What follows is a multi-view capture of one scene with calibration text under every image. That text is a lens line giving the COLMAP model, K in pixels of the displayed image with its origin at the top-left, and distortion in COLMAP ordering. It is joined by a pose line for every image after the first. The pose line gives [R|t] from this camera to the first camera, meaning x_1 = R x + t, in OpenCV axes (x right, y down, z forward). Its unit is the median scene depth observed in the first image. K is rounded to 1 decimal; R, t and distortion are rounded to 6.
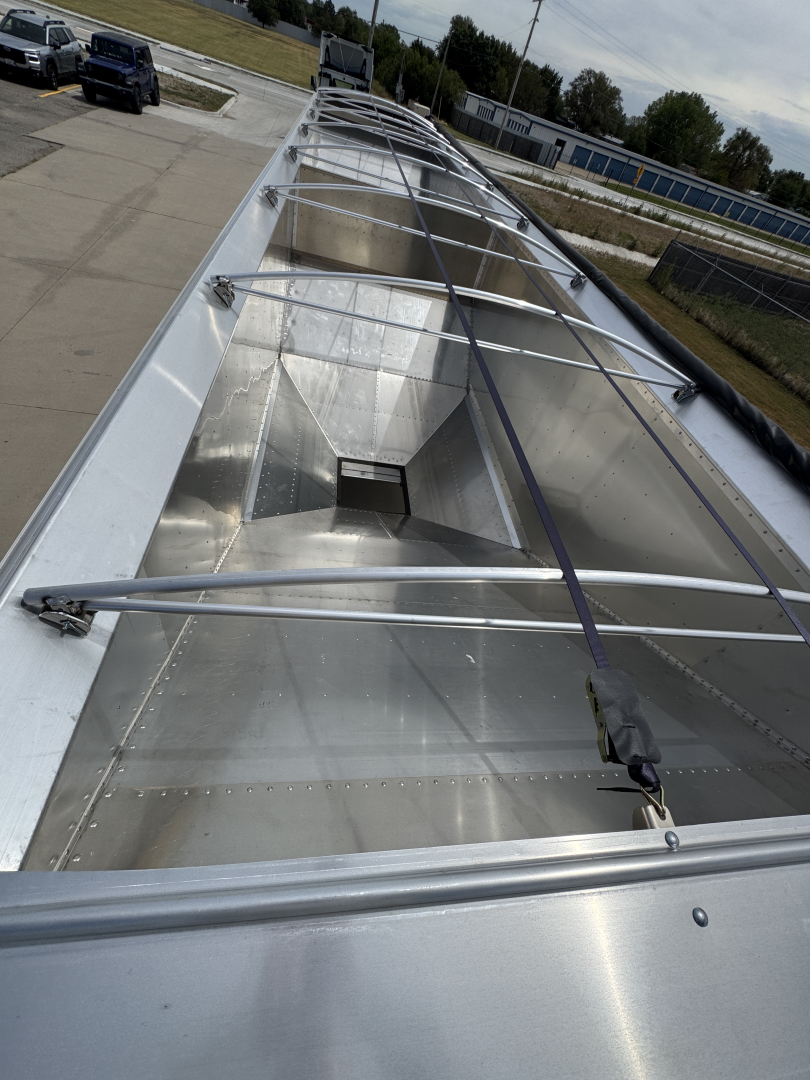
lens RADIAL K [[429.9, 0, 405.0], [0, 429.9, 540.0], [0, 0, 1]] dist [-0.004128, 0.000571]
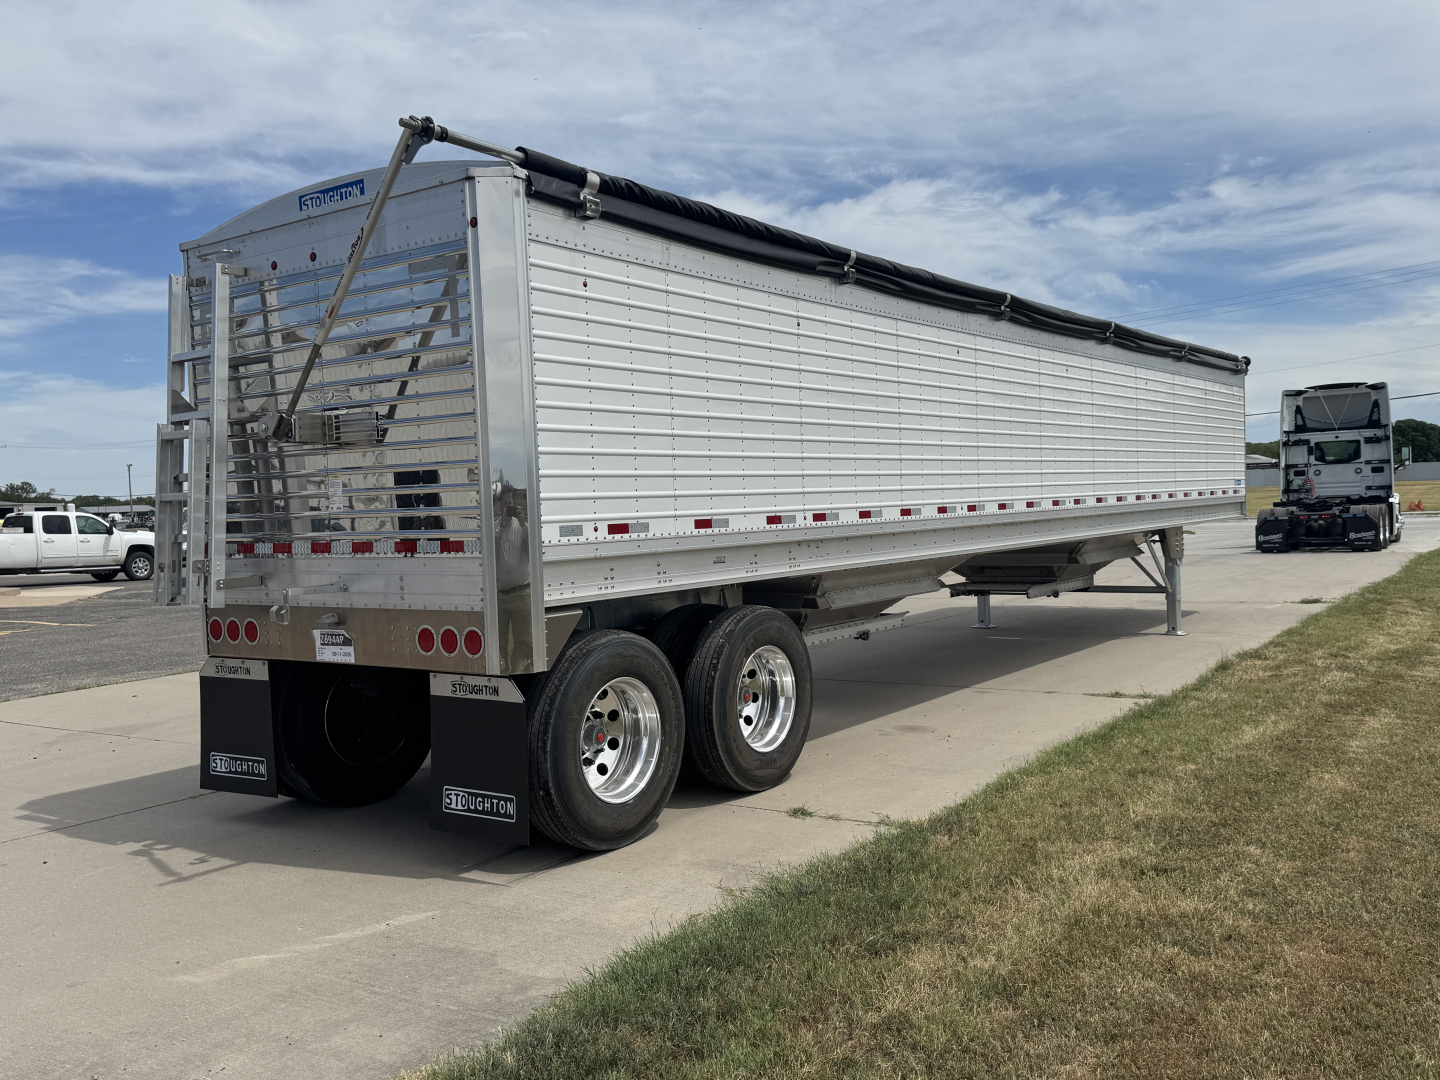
lens RADIAL K [[1265.4, 0, 716.1], [0, 1265.4, 541.6], [0, 0, 1]] dist [0.079338, -0.010012]
pose [[0.718559, -0.246664, -0.650253, 0.361814], [-0.353082, 0.676142, -0.646656, 0.343669], [0.599171, 0.694254, 0.398755, 0.013086]]
